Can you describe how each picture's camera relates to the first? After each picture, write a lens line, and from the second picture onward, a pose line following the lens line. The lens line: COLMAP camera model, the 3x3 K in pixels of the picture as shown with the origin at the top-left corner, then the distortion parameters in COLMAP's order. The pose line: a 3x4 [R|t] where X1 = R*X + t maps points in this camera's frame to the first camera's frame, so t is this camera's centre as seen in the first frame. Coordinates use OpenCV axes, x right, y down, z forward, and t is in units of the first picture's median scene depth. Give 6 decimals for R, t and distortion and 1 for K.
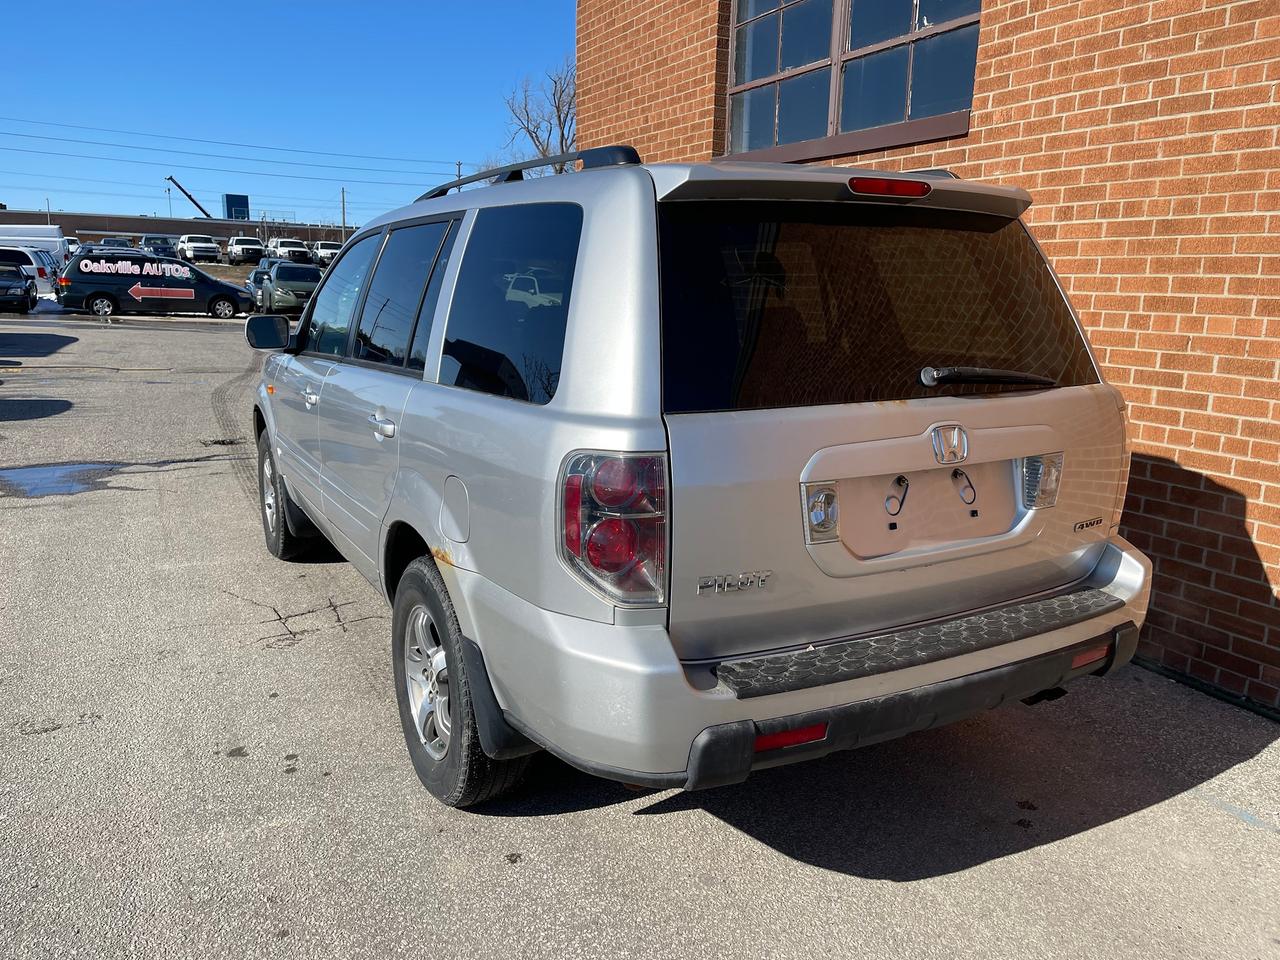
lens RADIAL K [[954.7, 0, 608.4], [0, 954.7, 479.0], [0, 0, 1]] dist [0.070906, -0.092614]
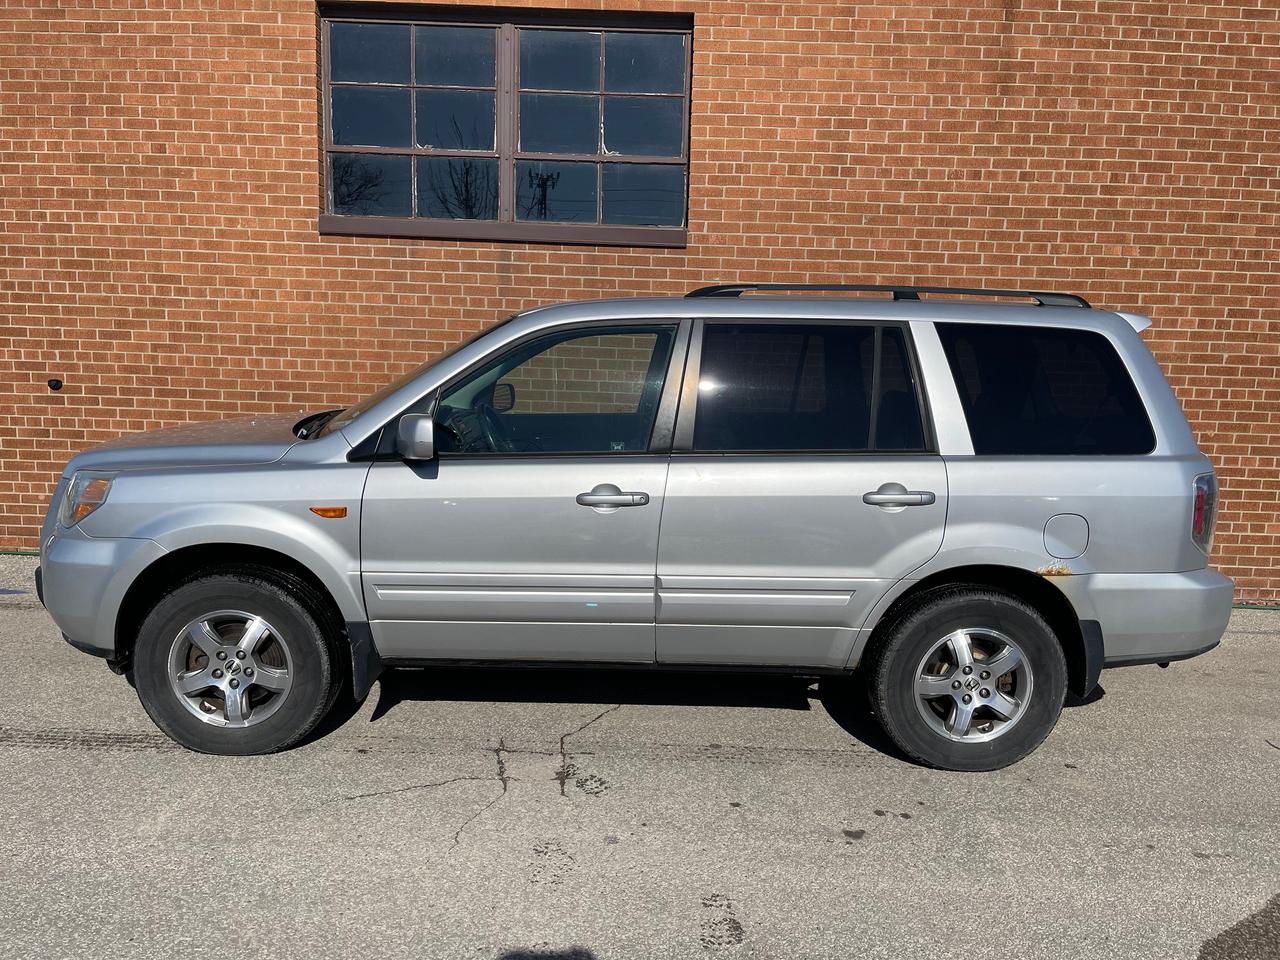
lens RADIAL K [[987.0, 0, 640.0], [0, 987.0, 480.0], [0, 0, 1]] dist [0.067736, -0.091050]
pose [[0.448358, -0.113051, 0.886676, -0.936405], [0.160625, 0.986012, 0.044495, -0.110206], [-0.879303, 0.122473, 0.460245, 0.467384]]
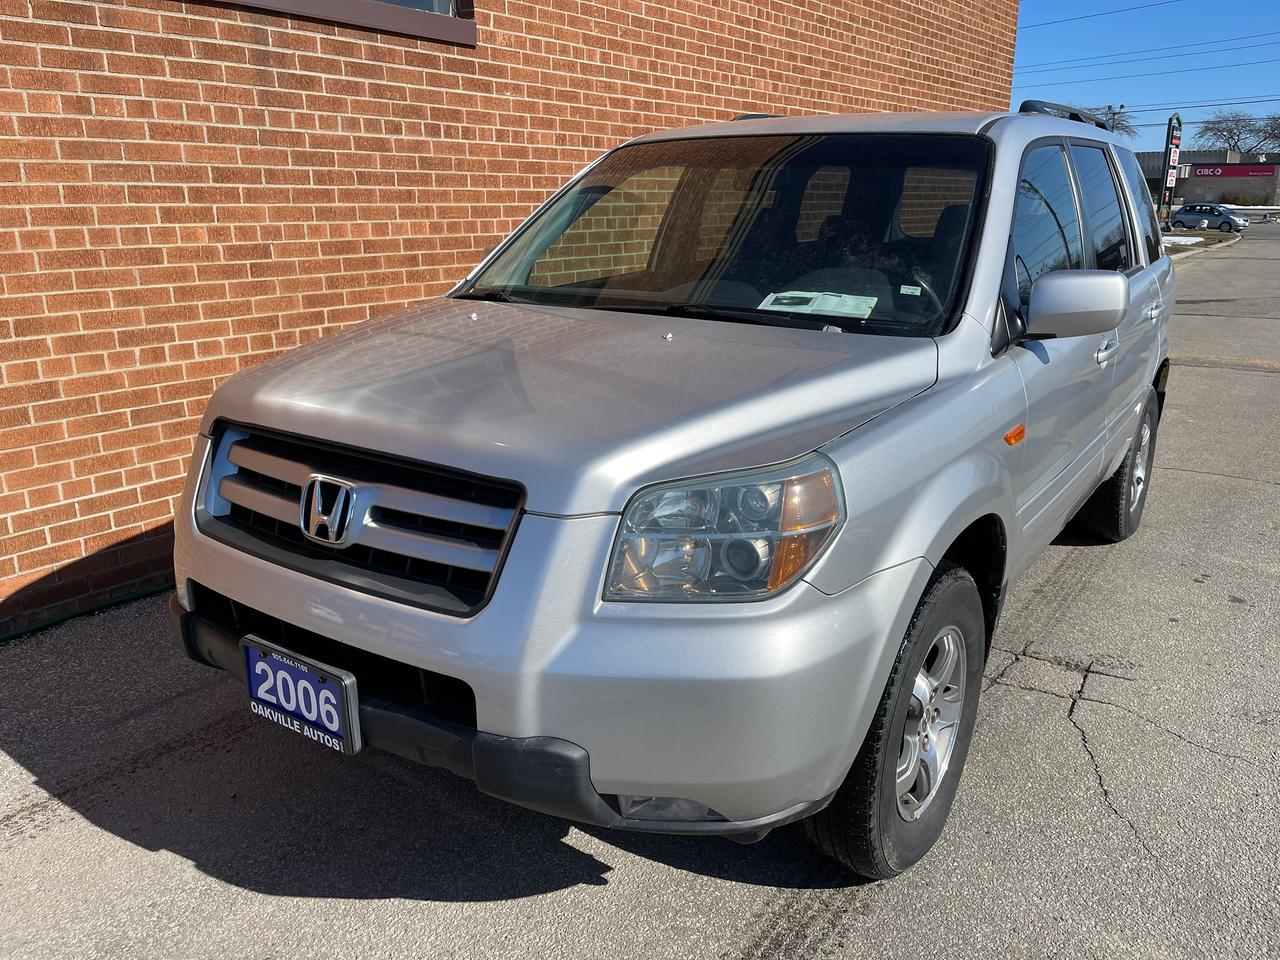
lens RADIAL K [[987.0, 0, 640.0], [0, 987.0, 480.0], [0, 0, 1]] dist [0.067736, -0.091050]
pose [[-0.474145, -0.259938, 0.841201, -0.715375], [0.172197, 0.909596, 0.378132, -0.314705], [-0.863444, 0.324141, -0.386519, 1.424675]]
